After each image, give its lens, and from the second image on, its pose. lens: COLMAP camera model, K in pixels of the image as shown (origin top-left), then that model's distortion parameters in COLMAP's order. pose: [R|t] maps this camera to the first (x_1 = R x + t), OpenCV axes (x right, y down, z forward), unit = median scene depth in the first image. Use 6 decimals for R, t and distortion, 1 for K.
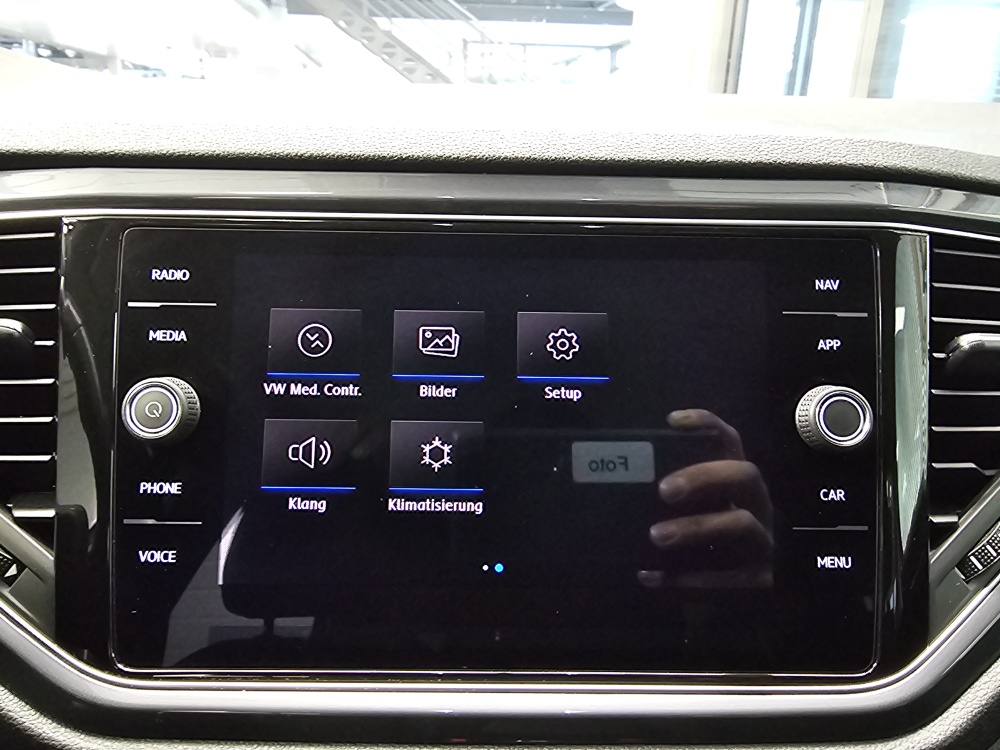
lens RADIAL K [[749.5, 0, 520.3], [0, 749.5, 377.4], [0, 0, 1]] dist [0.002598, -0.004129]
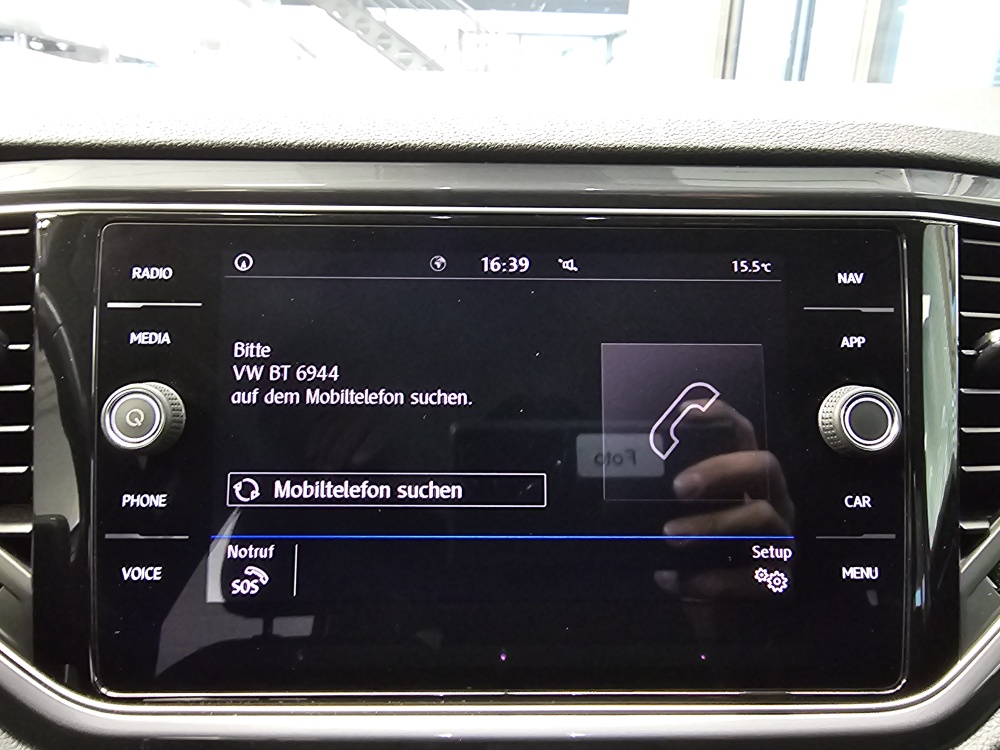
lens RADIAL K [[690.2, 0, 512.4], [0, 690.2, 368.2], [0, 0, 1]] dist [0.001557, -0.001254]
pose [[0.999964, -0.007857, 0.003282, -0.019576], [0.007808, 0.999861, 0.014732, -0.026925], [-0.003397, -0.014706, 0.999886, 0.133105]]
